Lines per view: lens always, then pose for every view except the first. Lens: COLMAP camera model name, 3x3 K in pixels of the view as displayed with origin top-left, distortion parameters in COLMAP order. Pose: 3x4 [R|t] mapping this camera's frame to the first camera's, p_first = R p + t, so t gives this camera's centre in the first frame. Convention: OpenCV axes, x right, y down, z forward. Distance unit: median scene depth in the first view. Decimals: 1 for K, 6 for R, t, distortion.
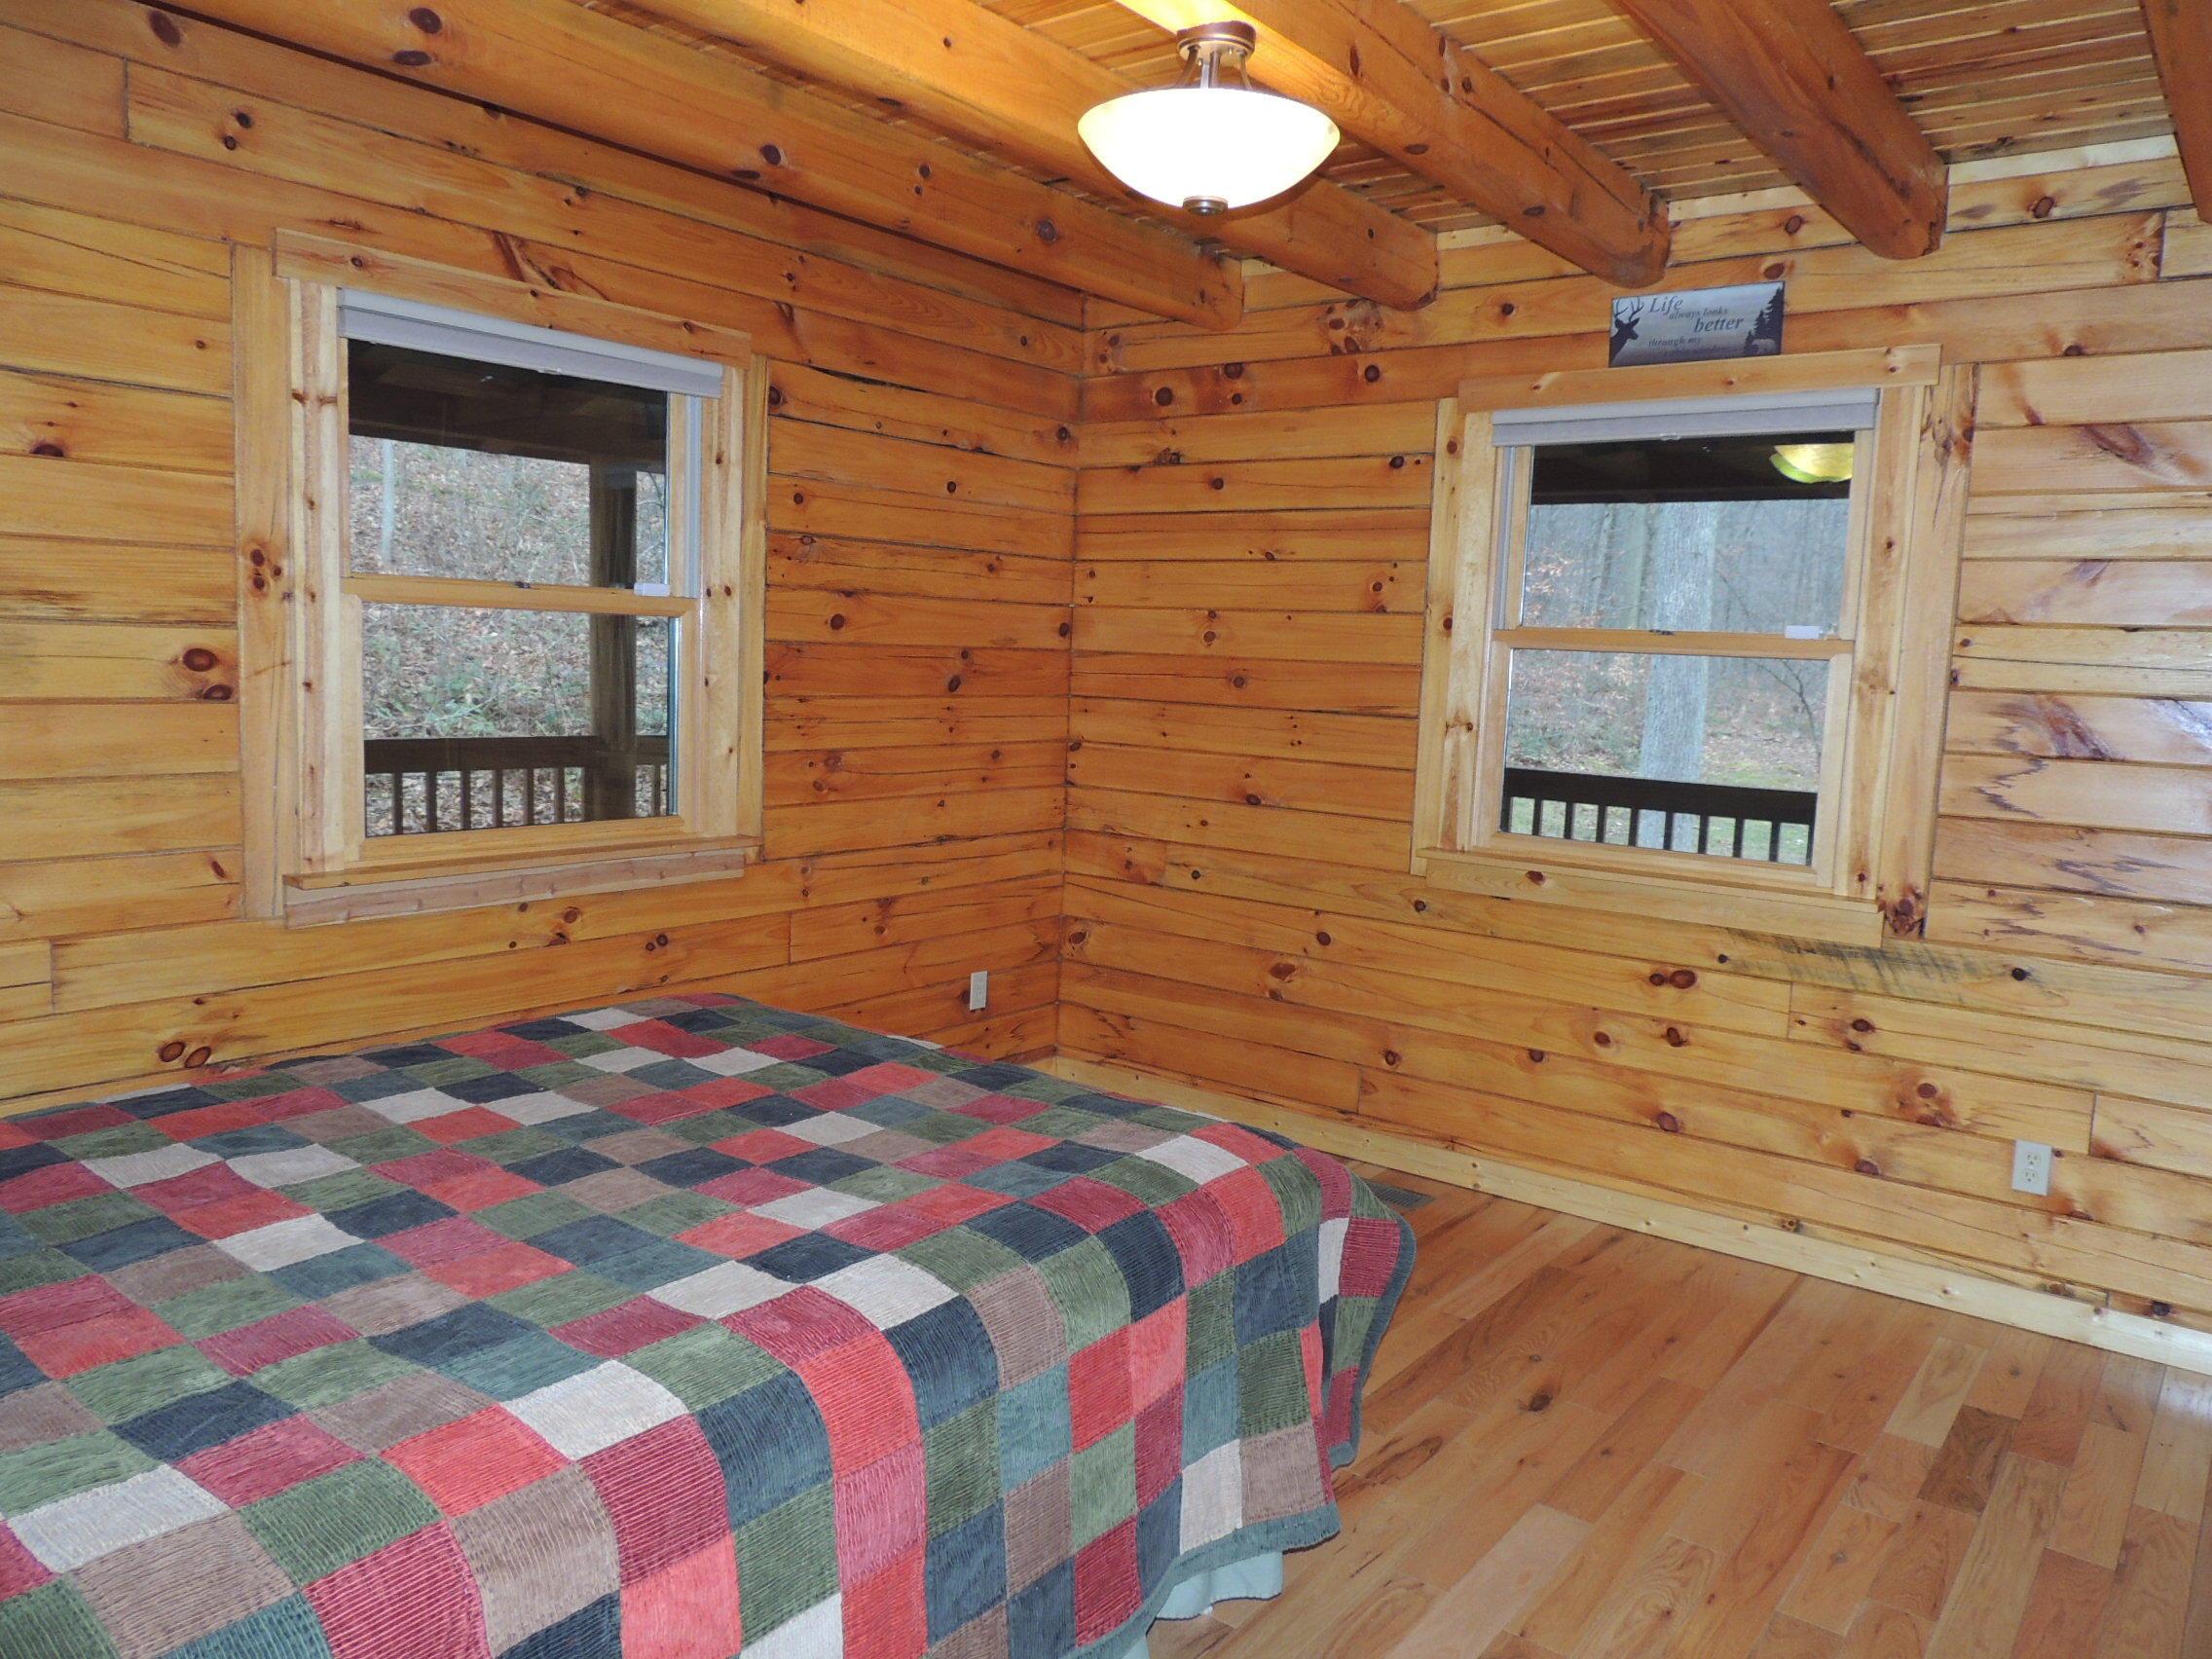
lens RADIAL K [[1574.8, 0, 1111.0], [0, 1574.8, 828.5], [0, 0, 1]] dist [-0.020796, 0.003700]
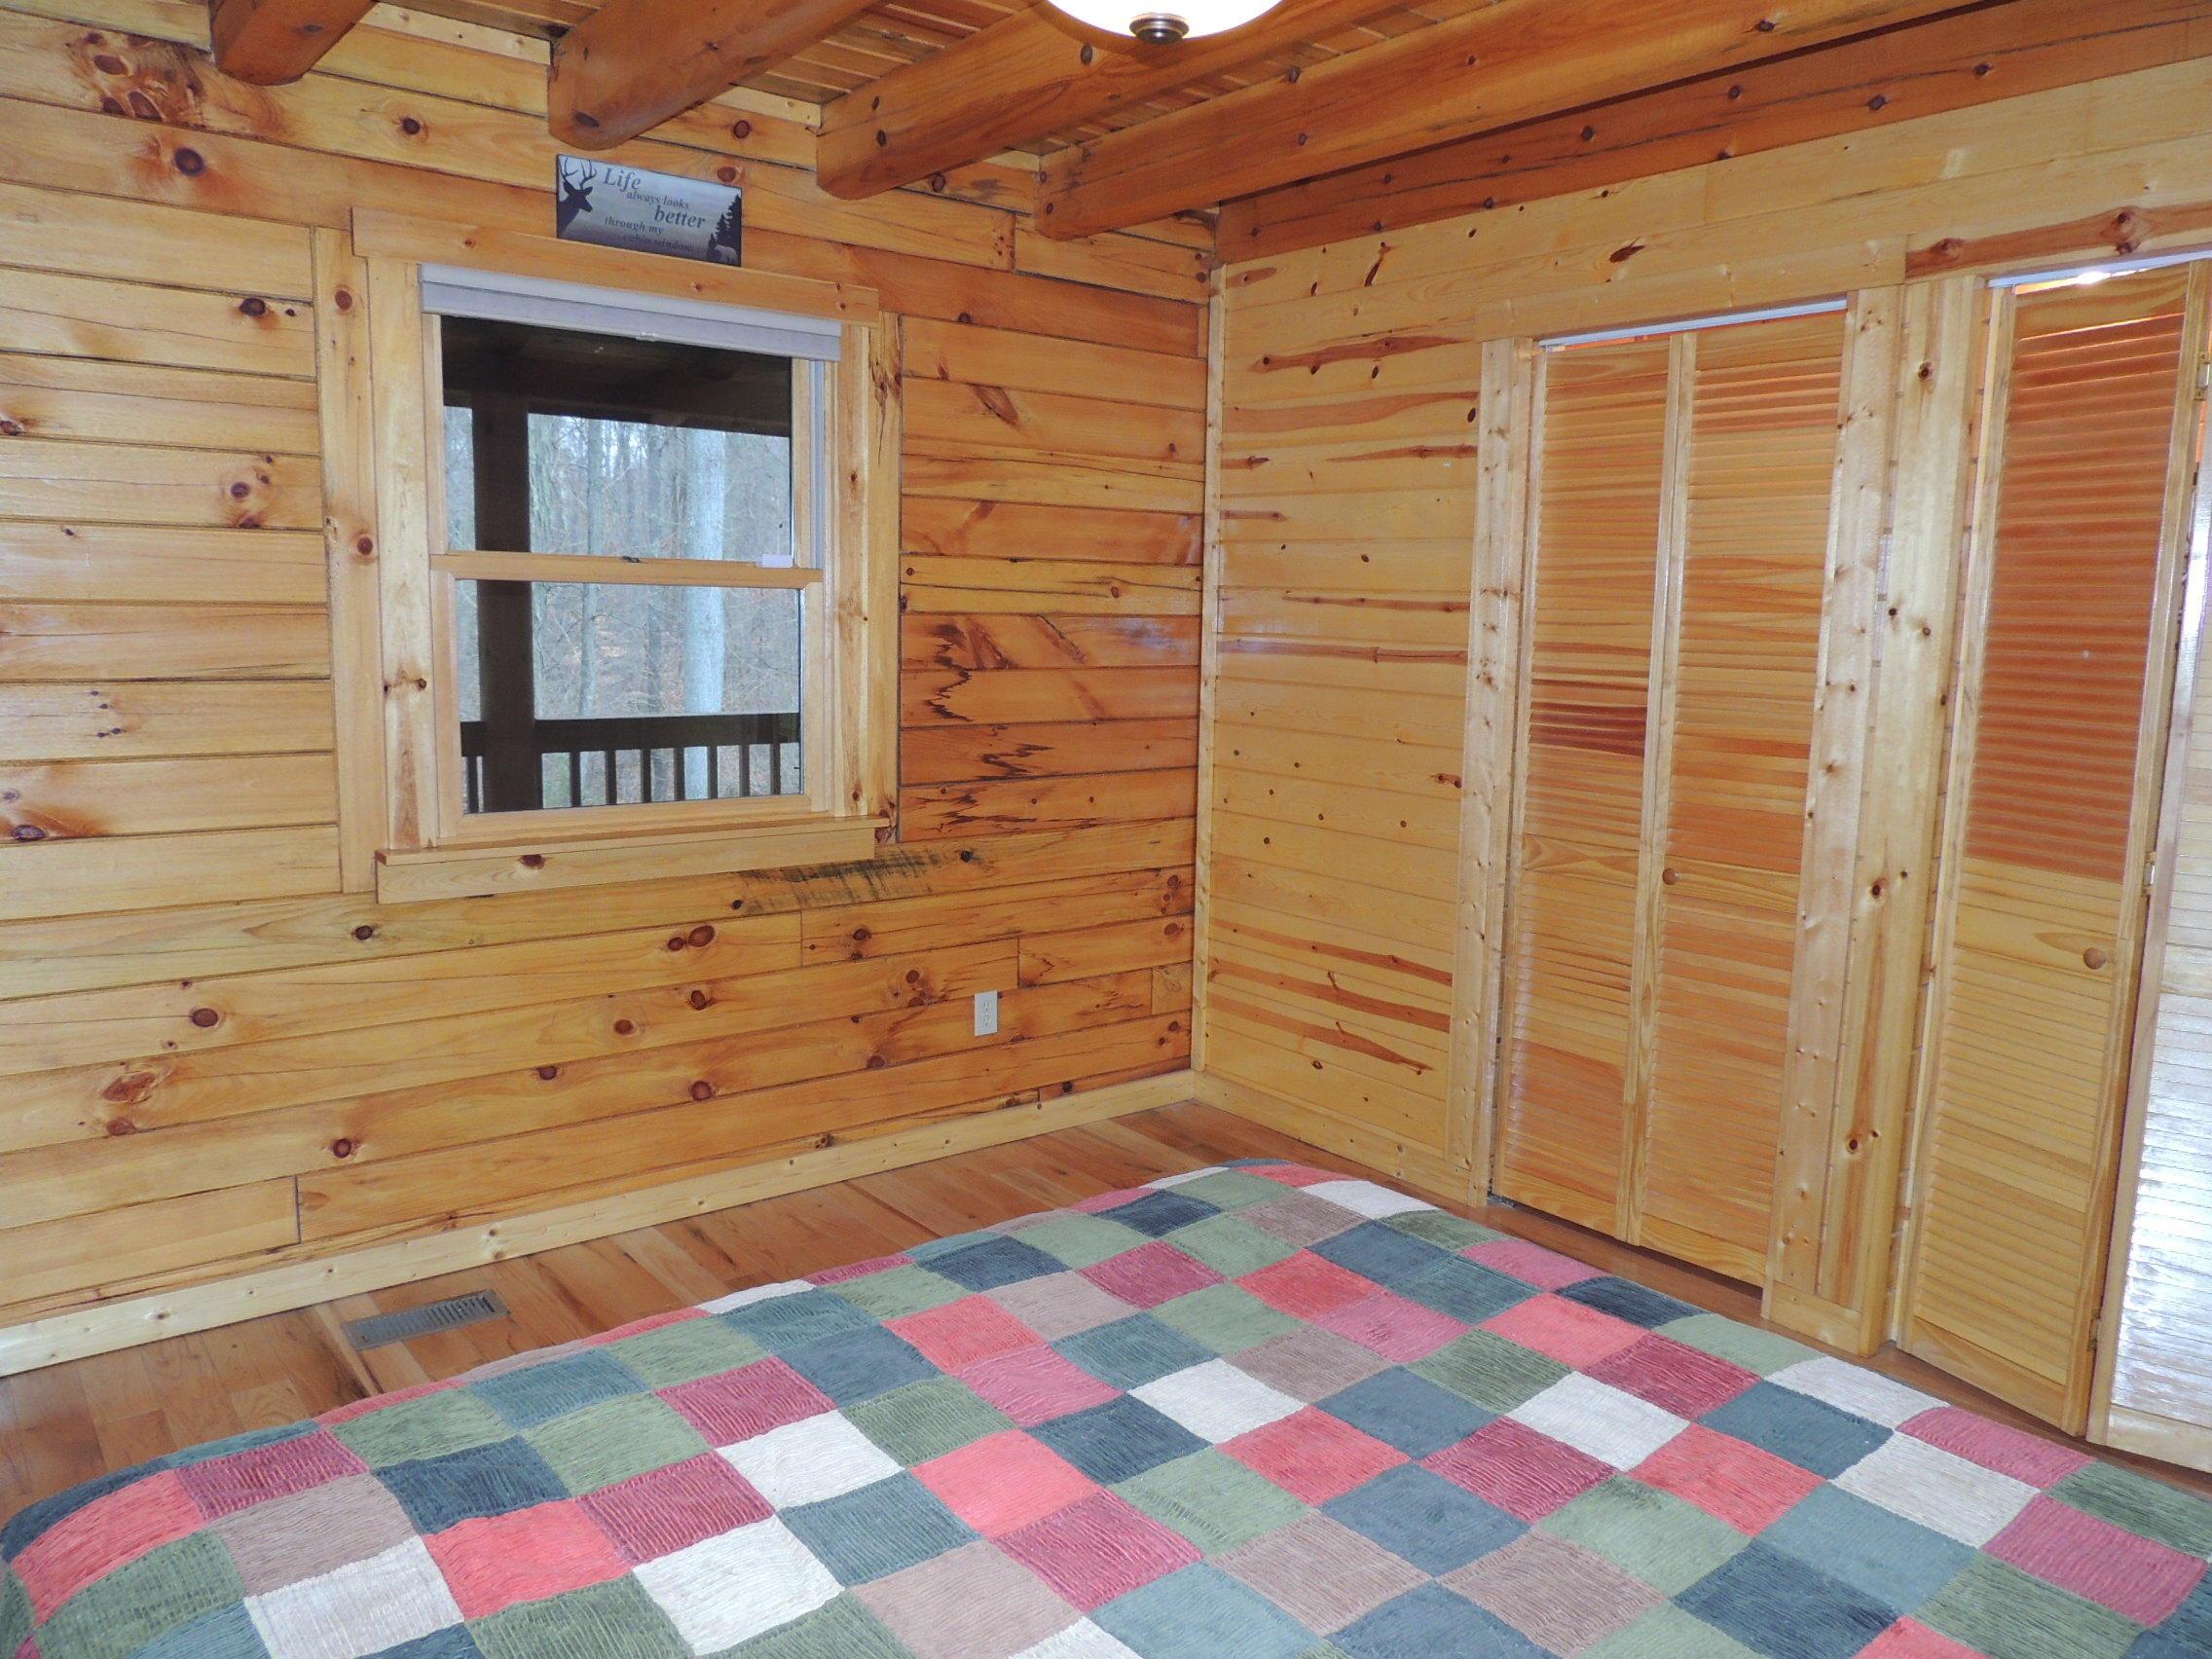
lens RADIAL K [[1574.8, 0, 1111.0], [0, 1574.8, 828.5], [0, 0, 1]] dist [-0.020796, 0.003700]
pose [[0.236590, -0.166955, 0.957158, -0.492094], [0.100507, 0.984047, 0.146801, -0.084667], [-0.966397, 0.061469, 0.249595, 0.568889]]
